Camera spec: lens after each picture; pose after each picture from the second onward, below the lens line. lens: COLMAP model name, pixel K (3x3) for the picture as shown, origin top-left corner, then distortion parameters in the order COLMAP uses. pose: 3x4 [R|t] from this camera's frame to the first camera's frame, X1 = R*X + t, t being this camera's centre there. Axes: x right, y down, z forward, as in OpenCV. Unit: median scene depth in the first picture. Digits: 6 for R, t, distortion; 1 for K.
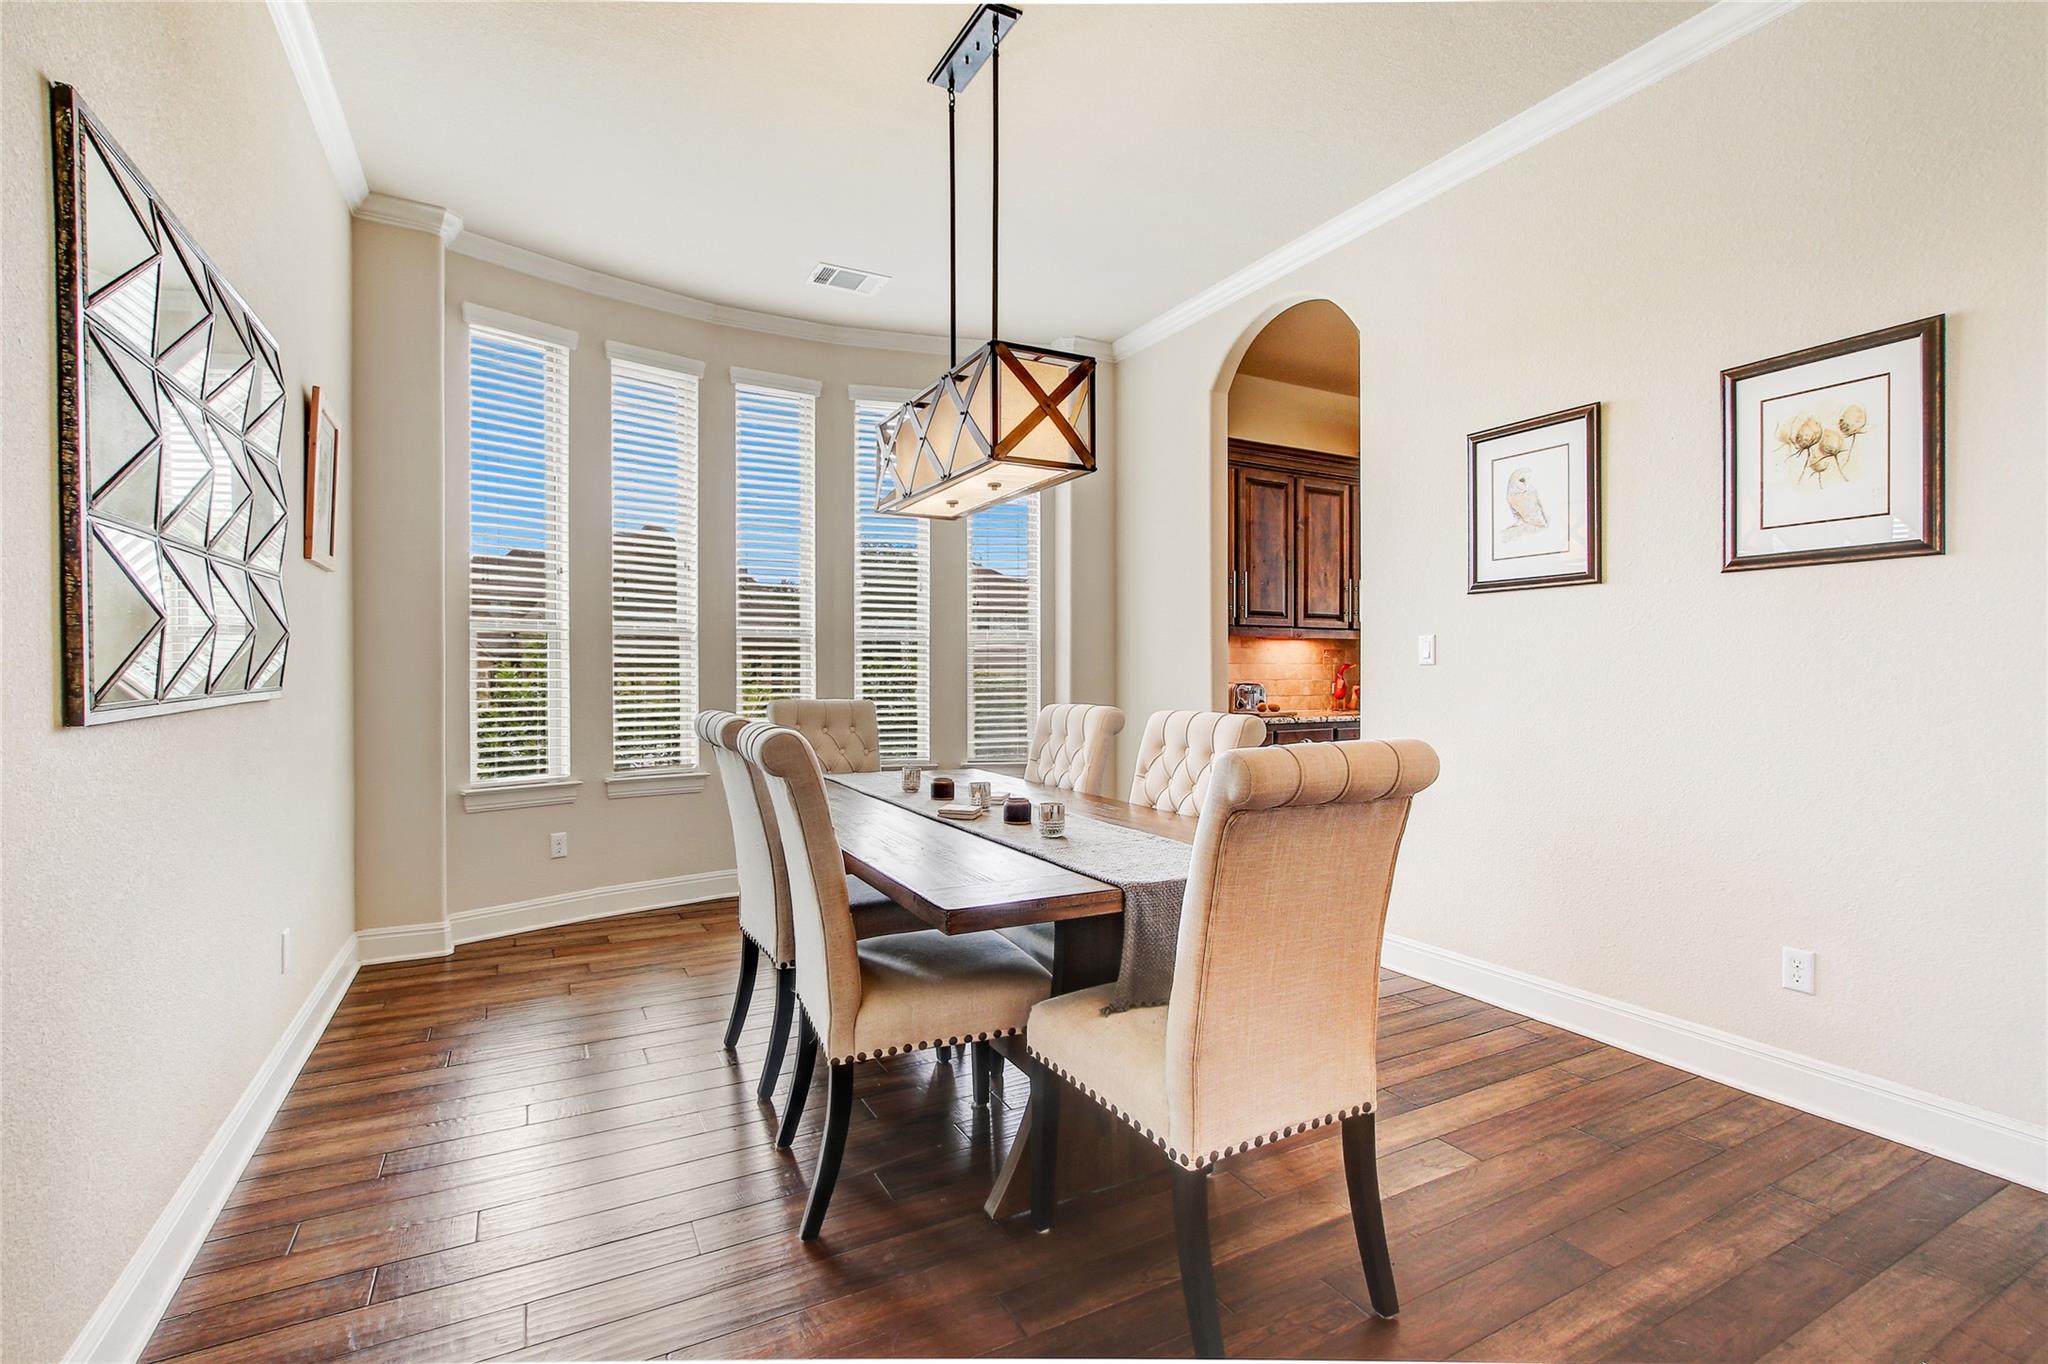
lens RADIAL K [[936.9, 0, 1048.5], [0, 936.9, 677.7], [0, 0, 1]] dist [-0.000973, -0.000016]
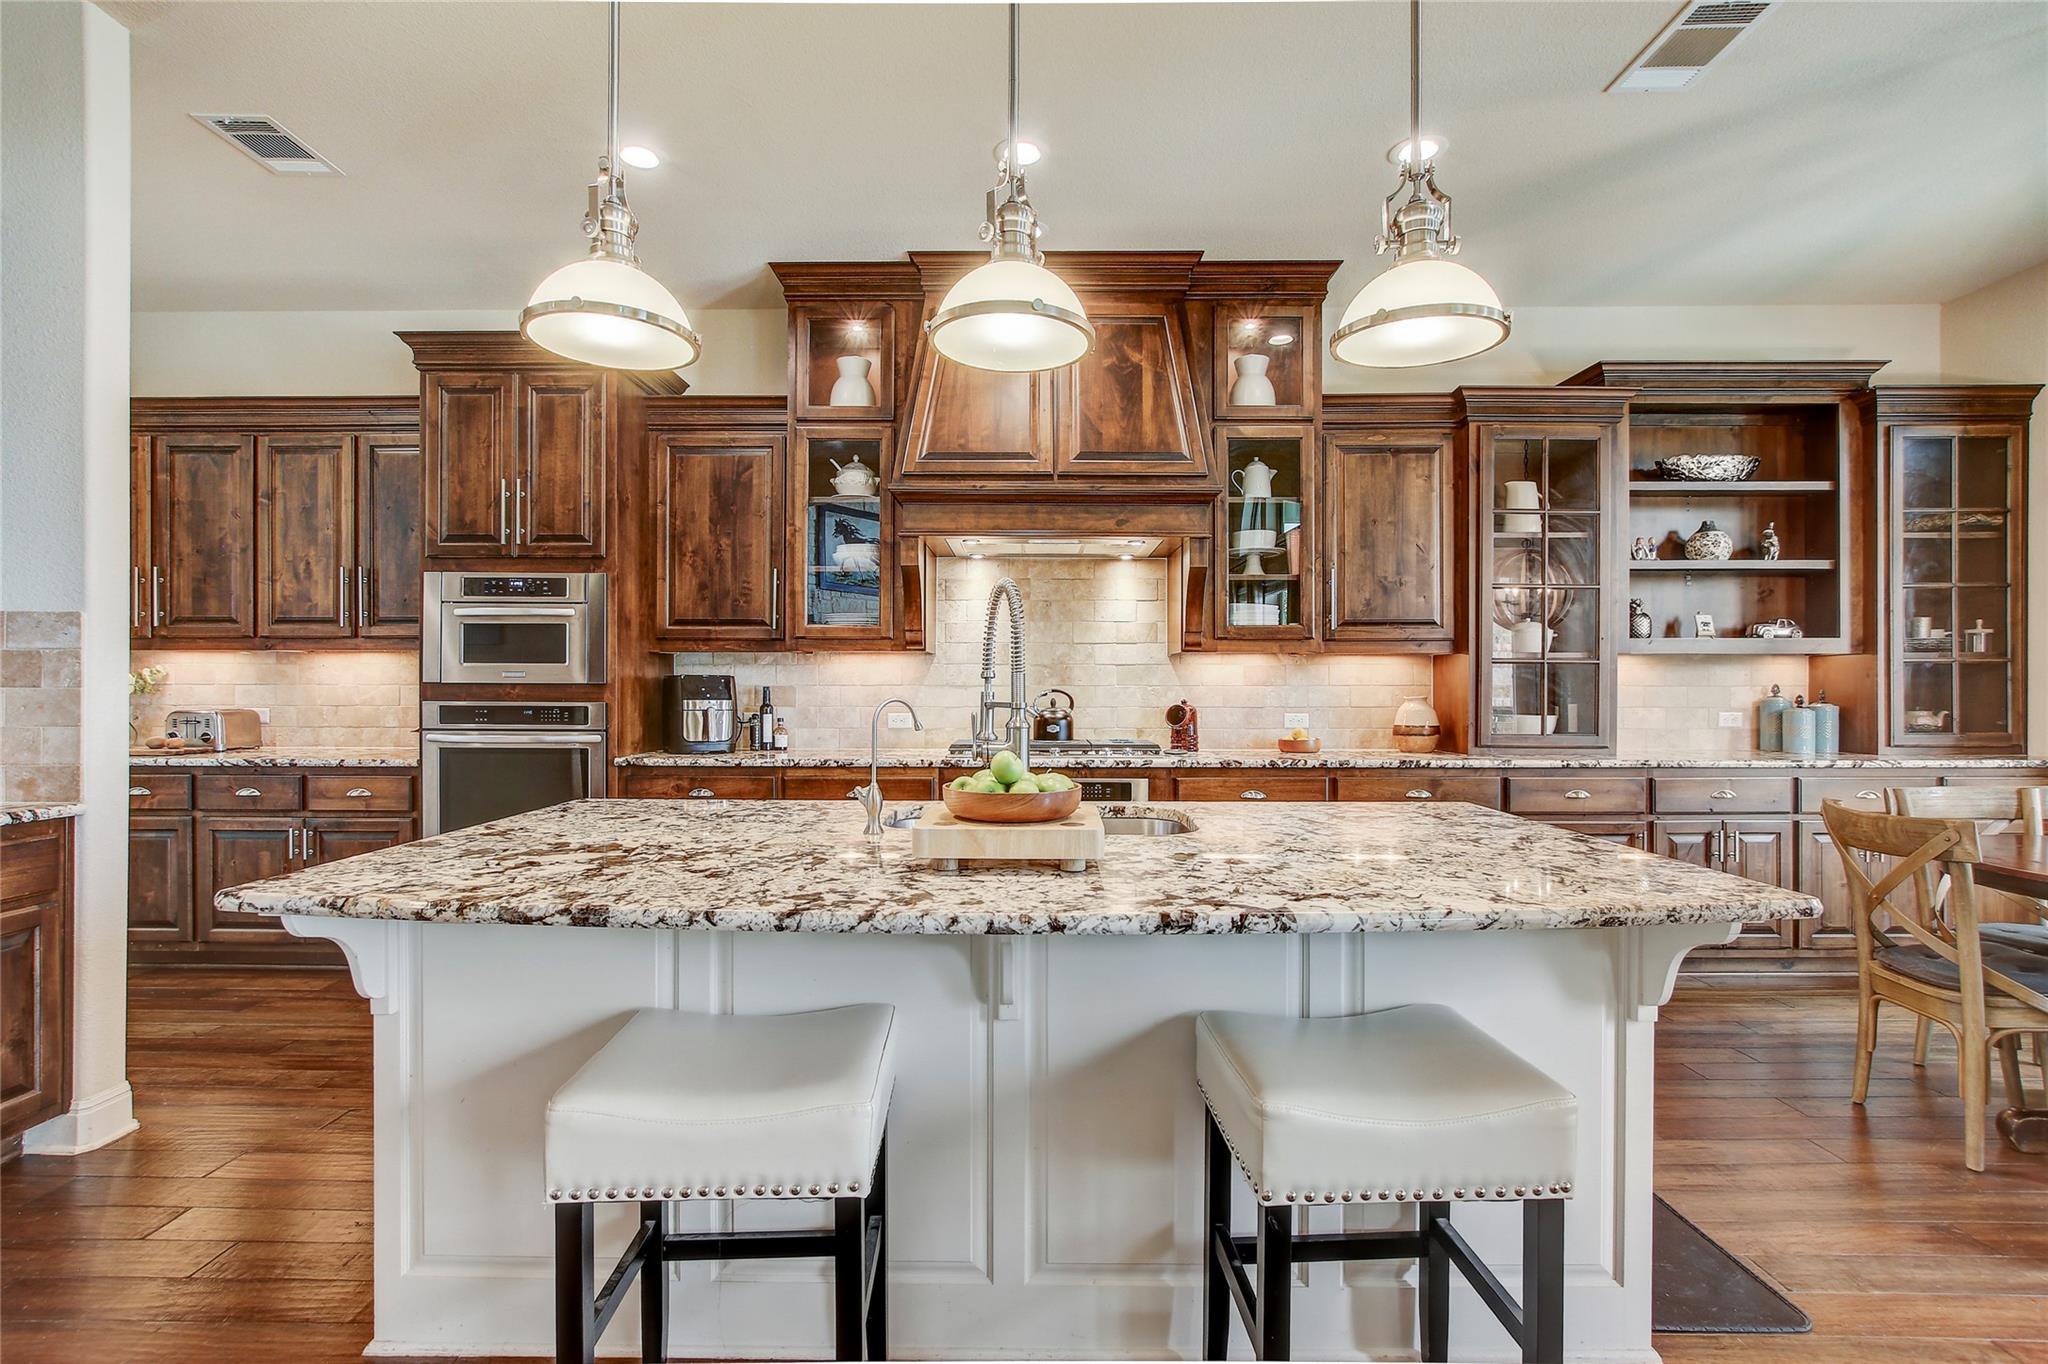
lens RADIAL K [[937.9, 0, 1024.0], [0, 937.9, 682.0], [0, 0, 1]] dist [-0.003030, 0.000225]
pose [[0.871435, -0.000512, -0.490511, 1.154680], [-0.001876, 0.999989, -0.004376, -0.015929], [0.490508, 0.004734, 0.871424, 0.647758]]
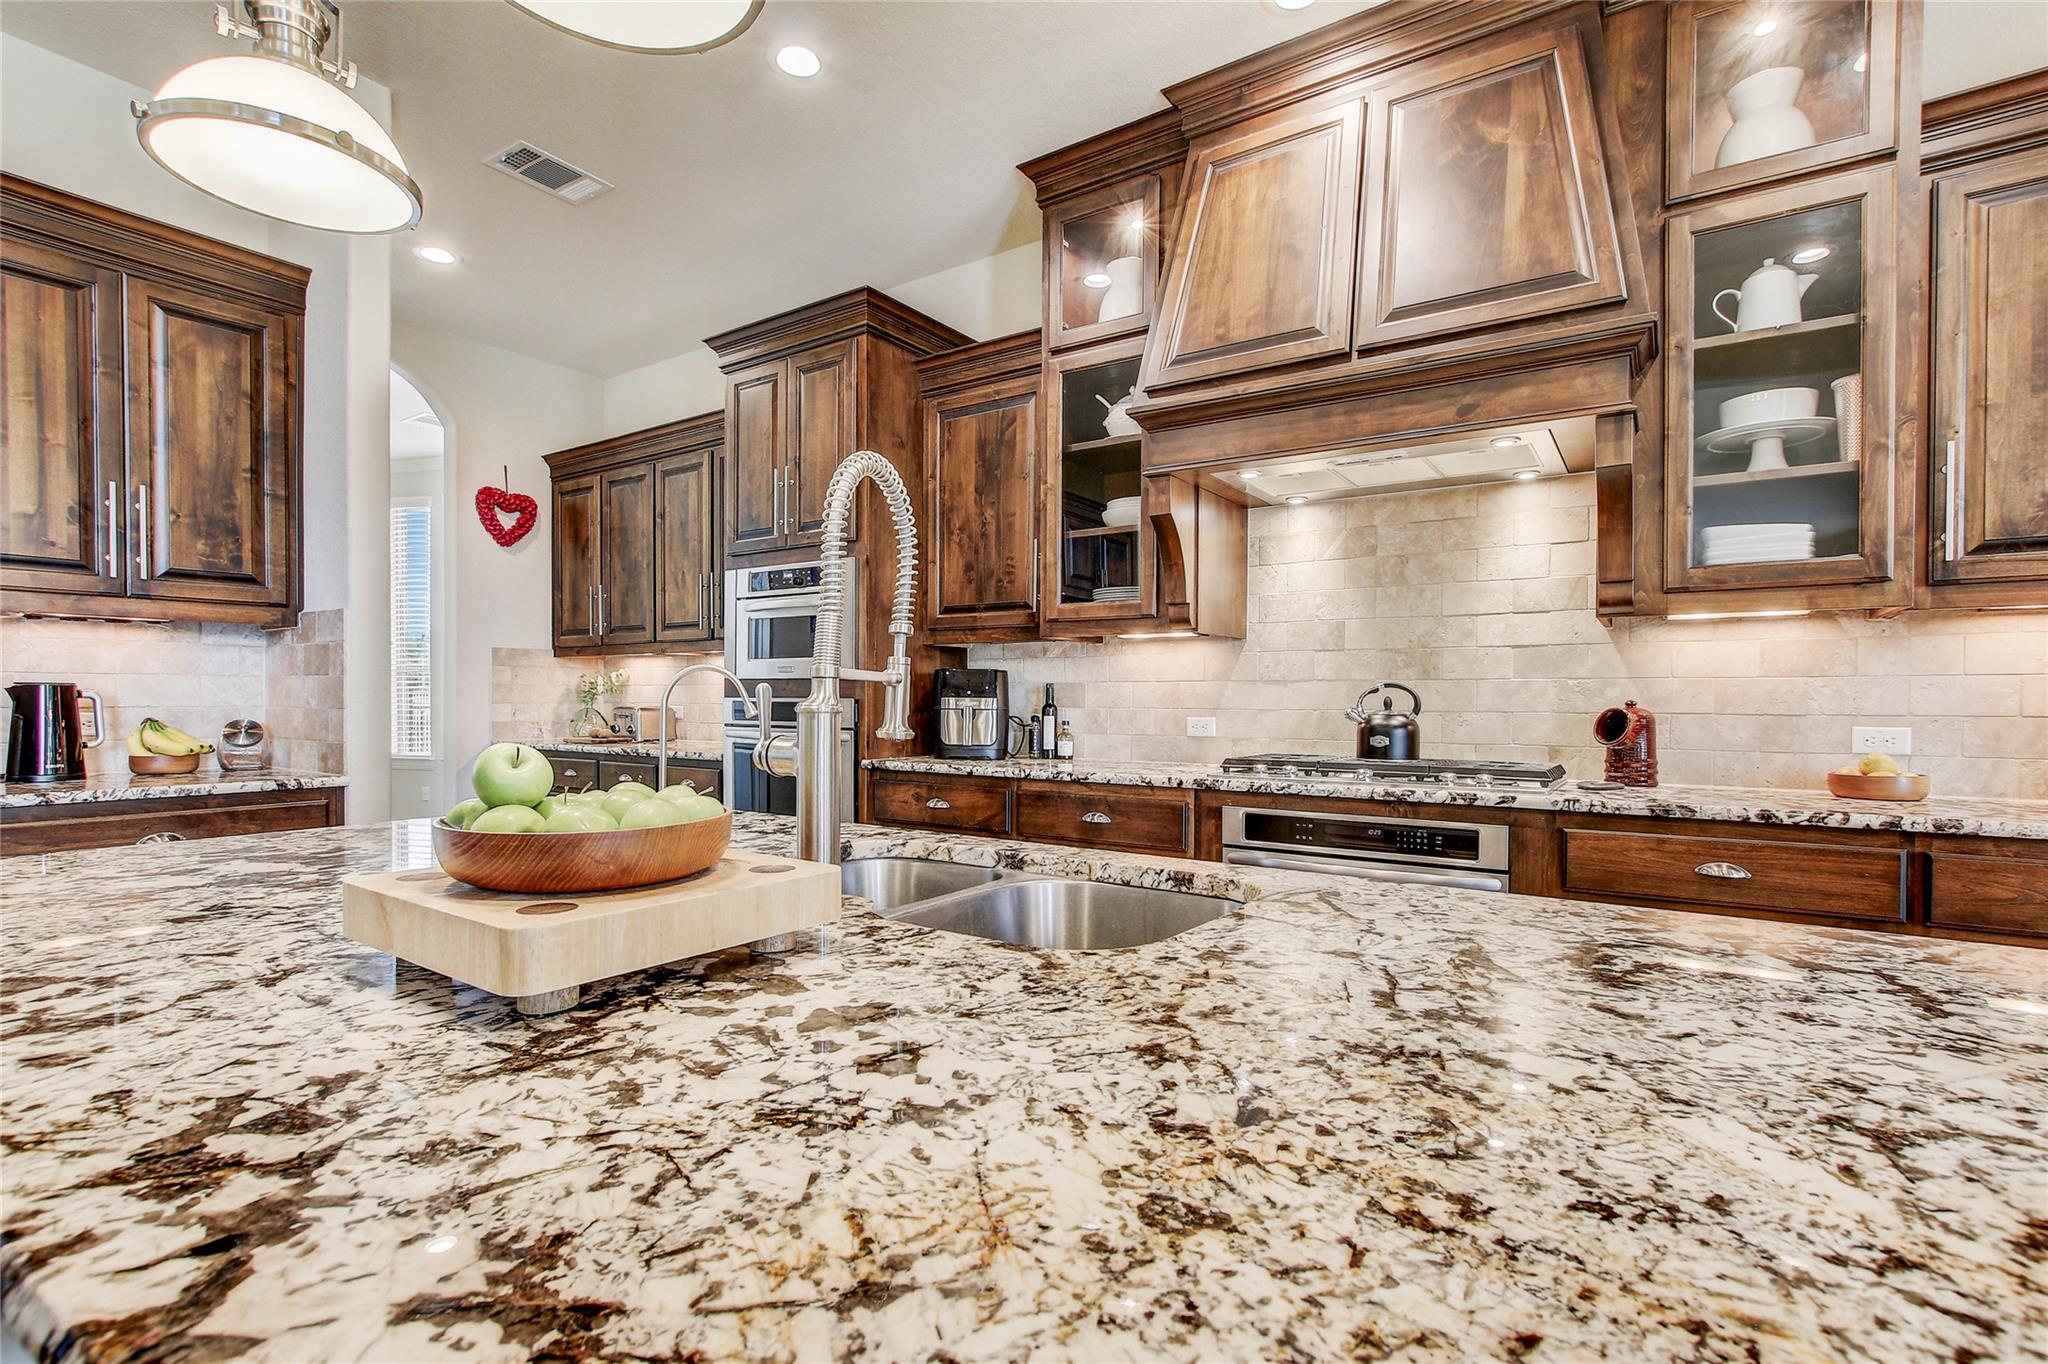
lens RADIAL K [[955.0, 0, 1033.0], [0, 955.0, 711.9], [0, 0, 1]] dist [-0.001742, 0.000729]
pose [[0.459633, 0.013444, -0.888007, 1.175100], [-0.006883, 0.999909, 0.011576, -0.002878], [0.888082, 0.000791, 0.459683, 0.902144]]
